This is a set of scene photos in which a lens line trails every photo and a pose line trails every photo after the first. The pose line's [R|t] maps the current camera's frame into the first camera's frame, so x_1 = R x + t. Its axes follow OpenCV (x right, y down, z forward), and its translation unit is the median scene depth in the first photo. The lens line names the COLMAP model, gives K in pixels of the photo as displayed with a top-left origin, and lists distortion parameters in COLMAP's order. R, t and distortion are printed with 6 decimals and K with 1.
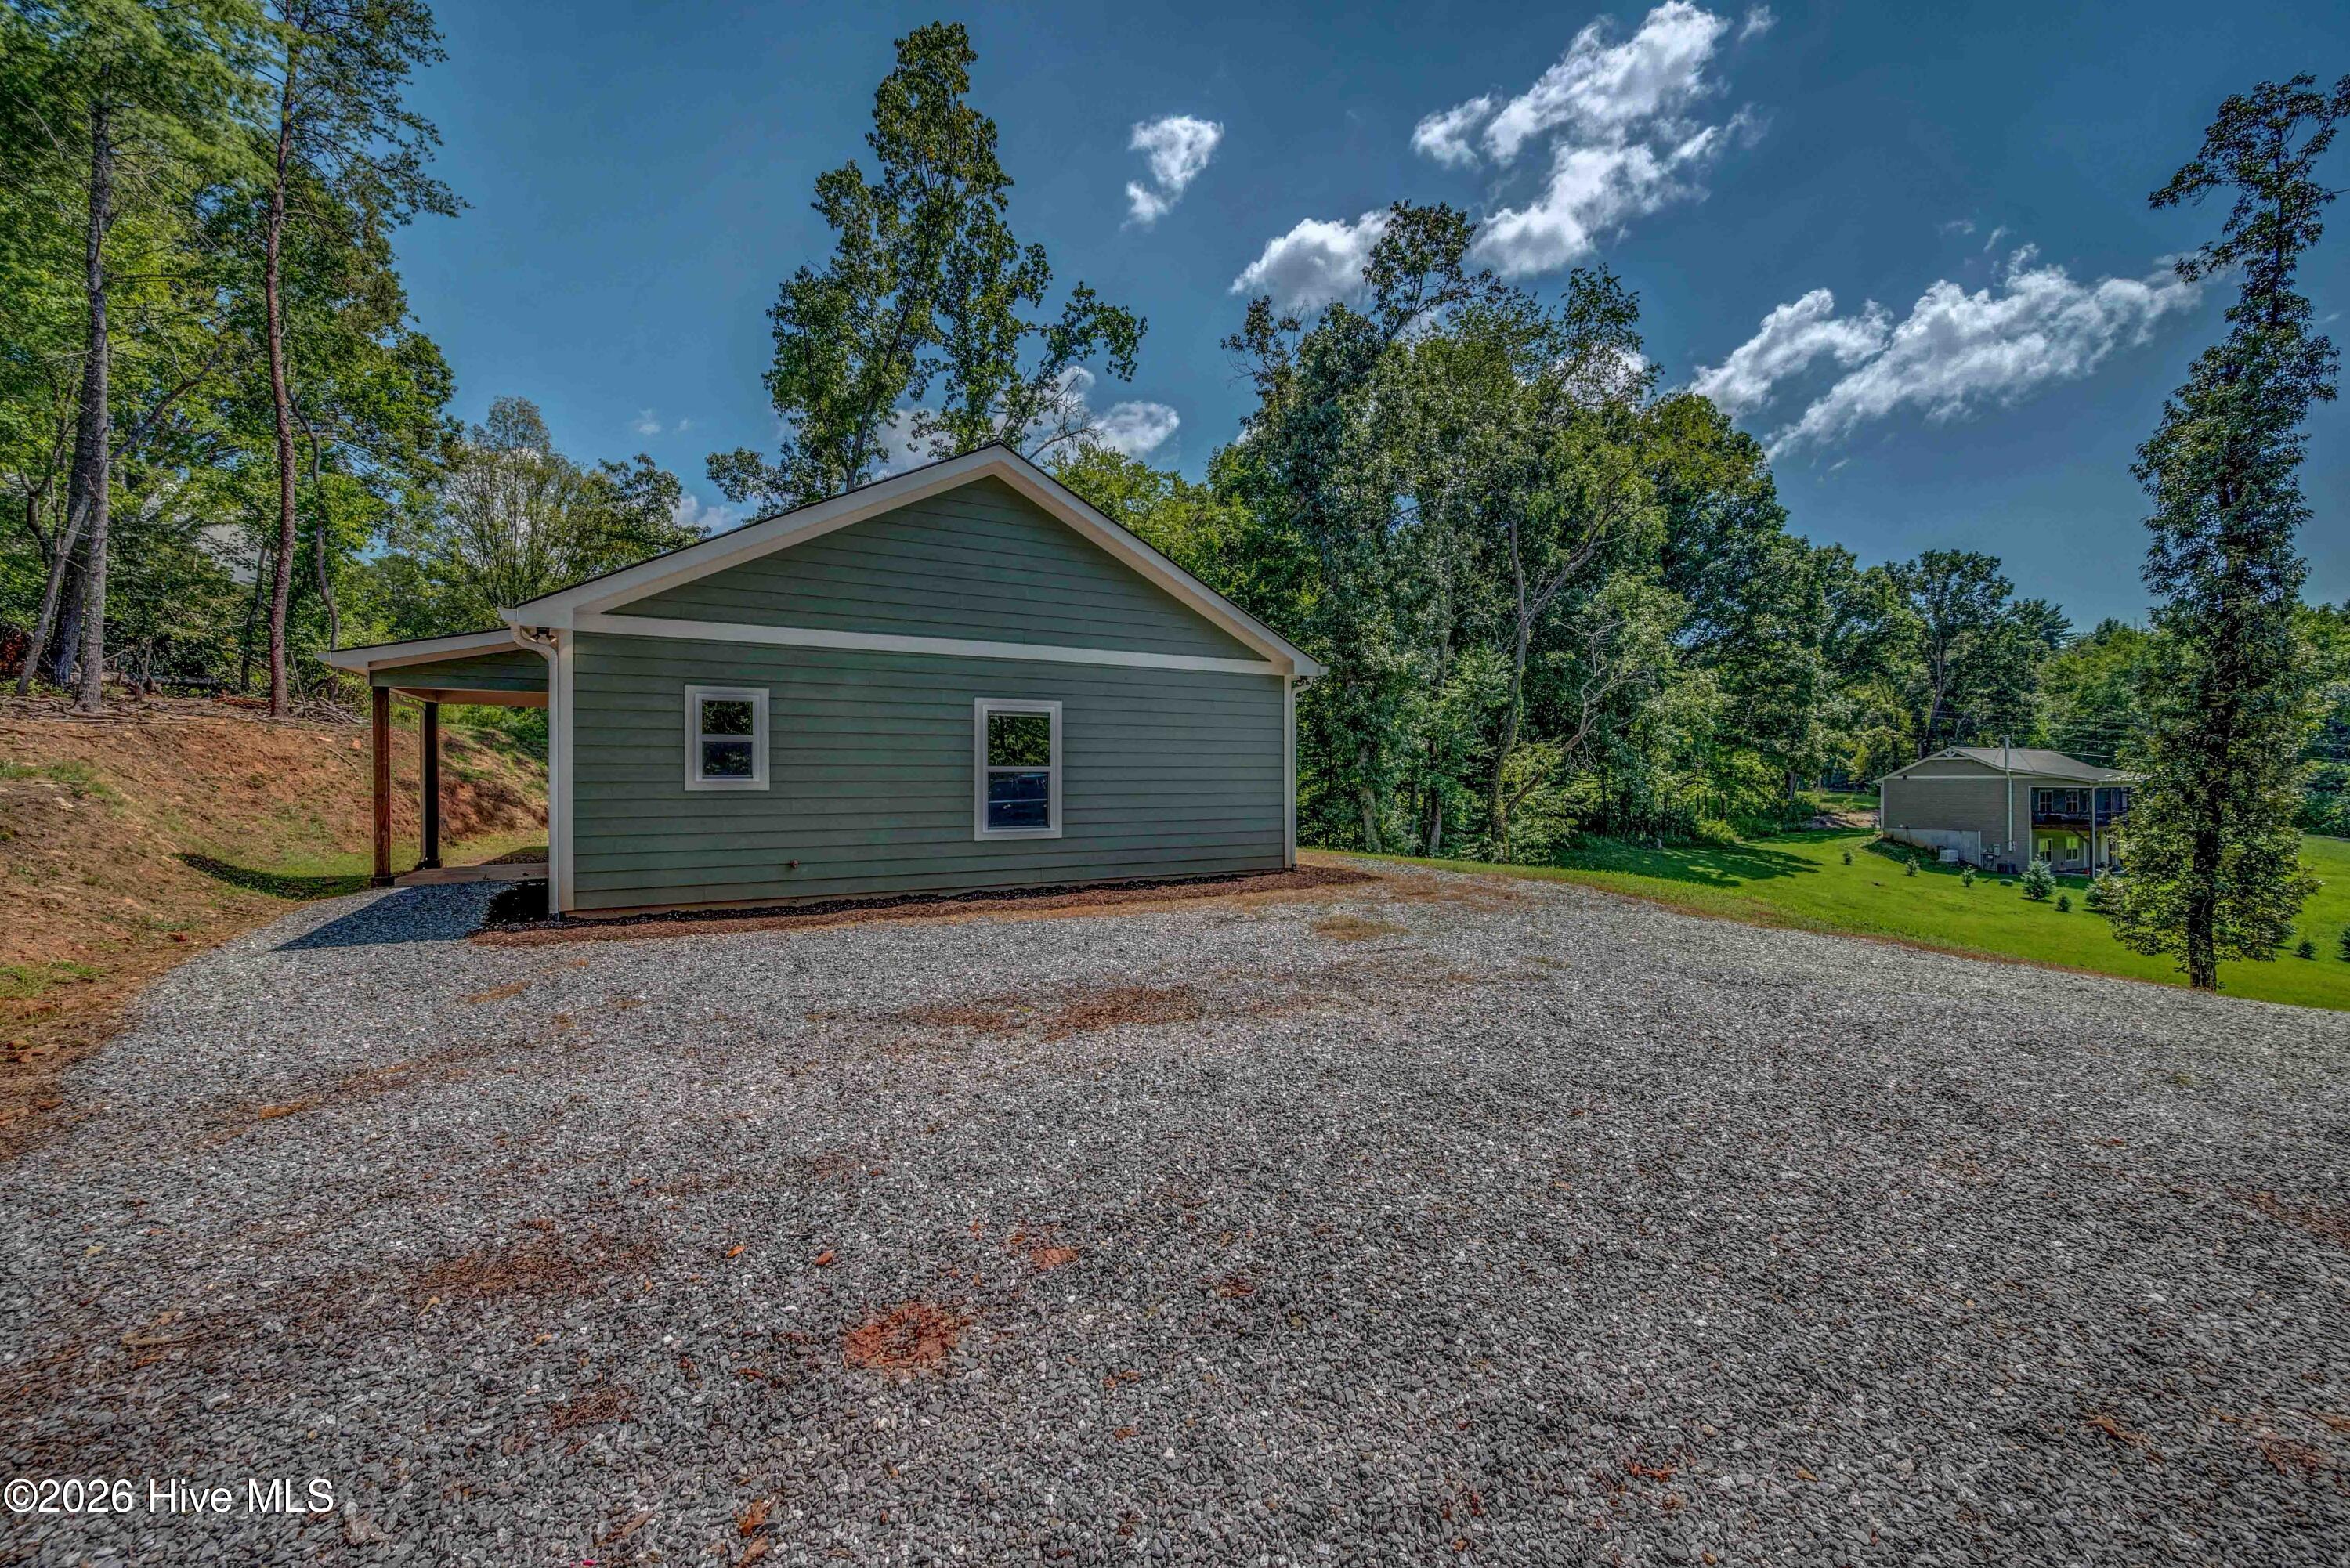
lens RADIAL K [[921.0, 0, 1179.6], [0, 921.0, 779.4], [0, 0, 1]] dist [-0.000802, 0.000023]
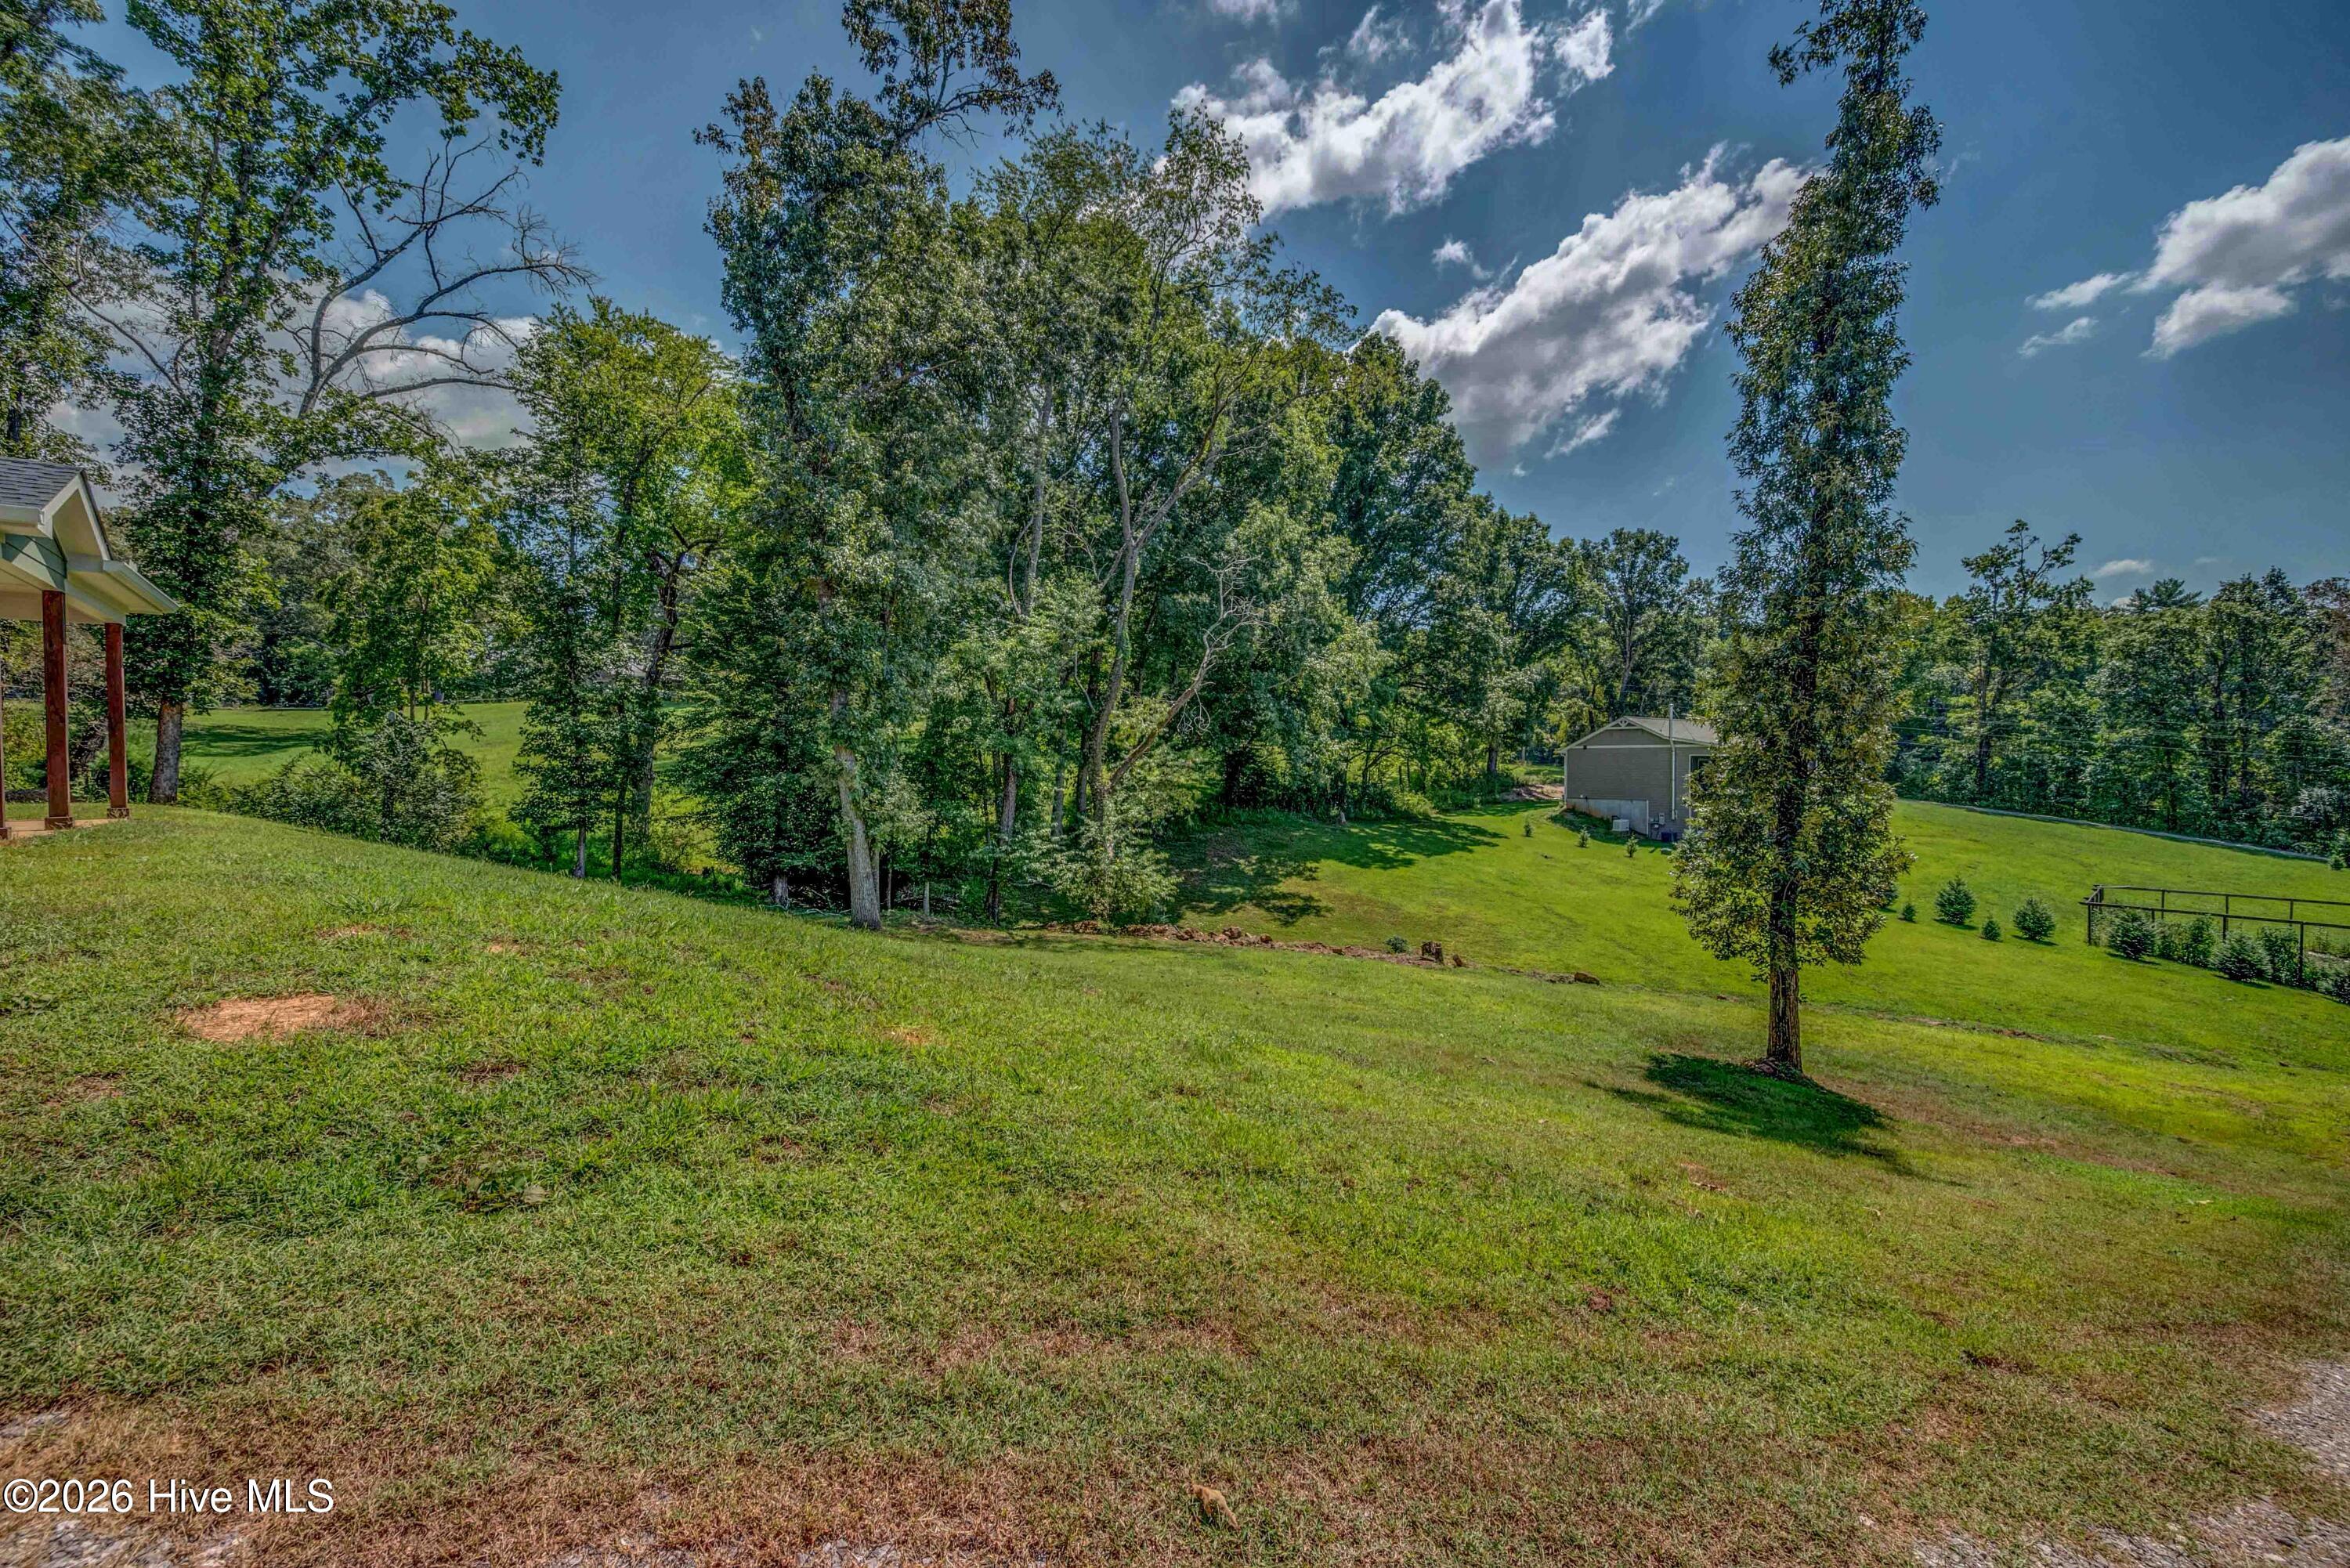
lens RADIAL K [[921.0, 0, 1183.1], [0, 921.0, 777.1], [0, 0, 1]] dist [-0.000802, 0.000023]
pose [[0.977292, -0.008083, 0.211742, 0.288974], [0.004331, 0.999825, 0.018176, 0.018500], [-0.211852, -0.016846, 0.977156, 0.228091]]
